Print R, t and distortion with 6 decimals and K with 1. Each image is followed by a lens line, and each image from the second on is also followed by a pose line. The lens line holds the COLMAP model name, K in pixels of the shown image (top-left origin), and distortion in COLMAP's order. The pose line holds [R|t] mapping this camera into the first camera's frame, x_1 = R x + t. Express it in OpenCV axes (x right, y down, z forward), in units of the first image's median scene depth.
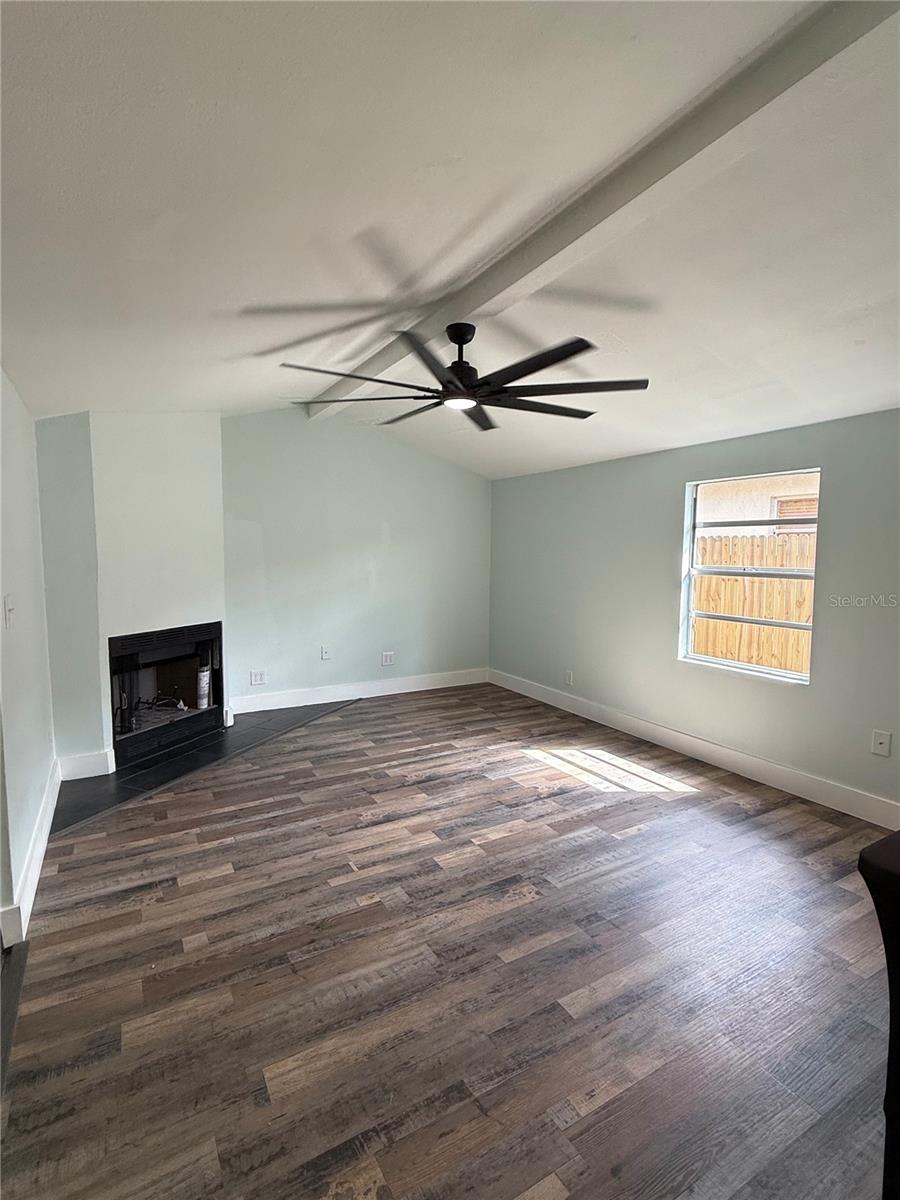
lens RADIAL K [[583.0, 0, 451.0], [0, 583.0, 596.8], [0, 0, 1]] dist [0.003343, 0.000062]
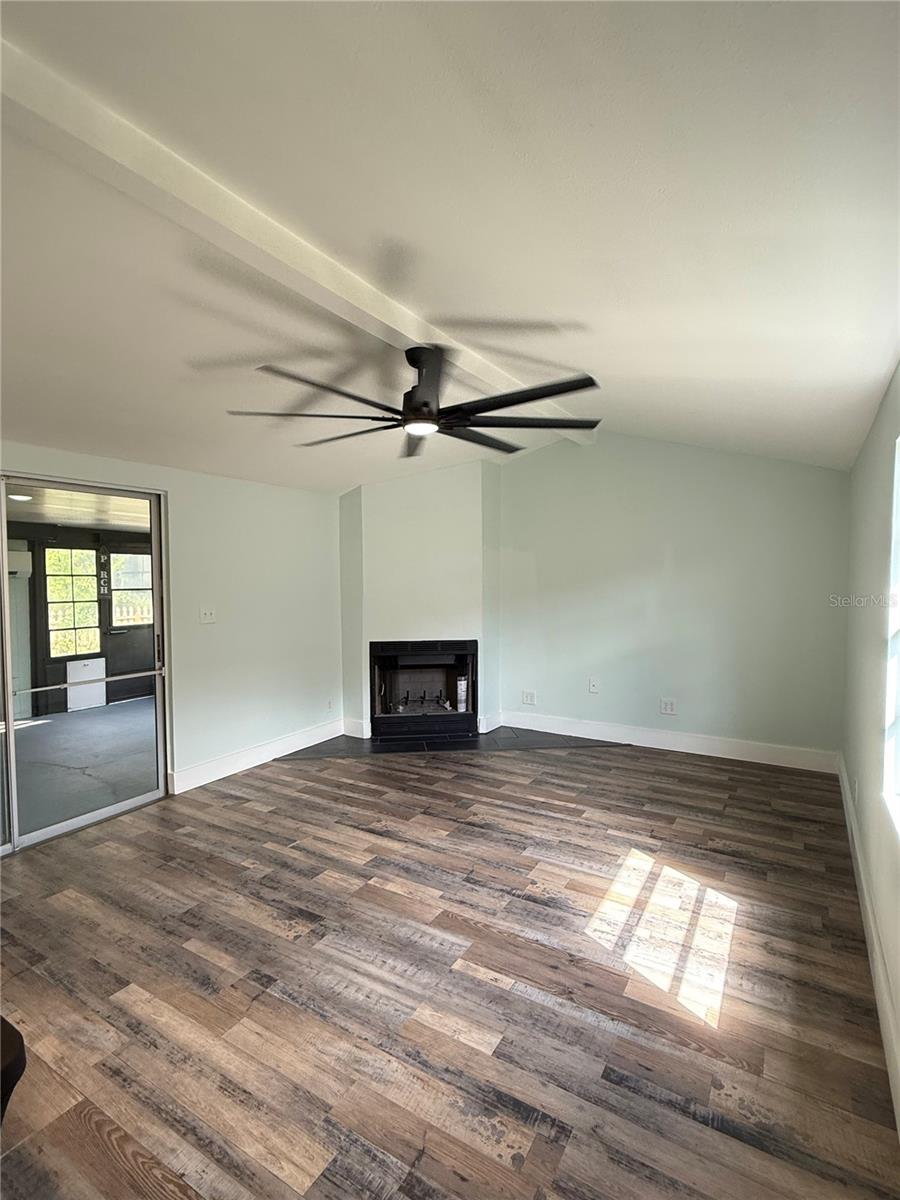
lens RADIAL K [[583.0, 0, 448.9], [0, 583.0, 597.9], [0, 0, 1]] dist [0.003343, 0.000062]
pose [[0.477766, 0.024064, -0.878157, 0.726964], [-0.061797, 0.998069, -0.006271, -0.037330], [0.876311, 0.057264, 0.478331, 0.483463]]
